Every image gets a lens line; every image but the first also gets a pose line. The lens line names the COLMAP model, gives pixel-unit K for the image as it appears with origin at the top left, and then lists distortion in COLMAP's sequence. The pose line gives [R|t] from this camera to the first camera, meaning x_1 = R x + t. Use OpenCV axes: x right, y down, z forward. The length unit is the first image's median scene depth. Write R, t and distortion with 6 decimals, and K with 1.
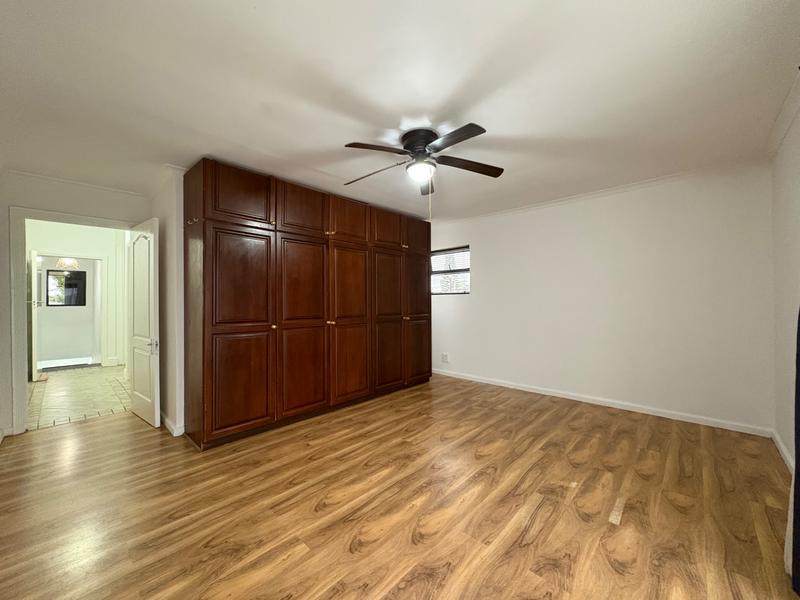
lens RADIAL K [[316.9, 0, 400.0], [0, 316.9, 300.0], [0, 0, 1]] dist [-0.000901, 0.000518]
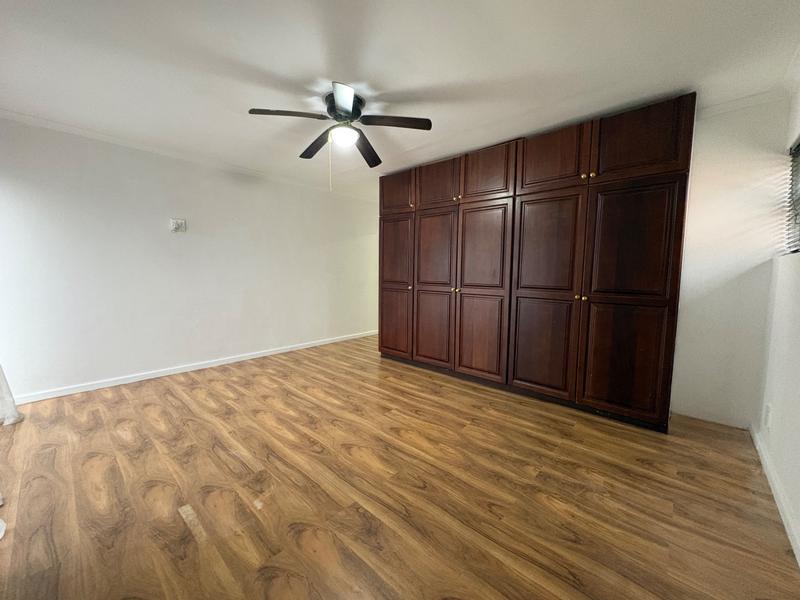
lens RADIAL K [[316.9, 0, 400.0], [0, 316.9, 300.0], [0, 0, 1]] dist [-0.000901, 0.000518]
pose [[0.015443, 0.100663, -0.994801, 1.109336], [-0.006897, 0.994906, 0.100567, 0.006712], [0.999857, 0.005308, 0.016059, 1.160995]]
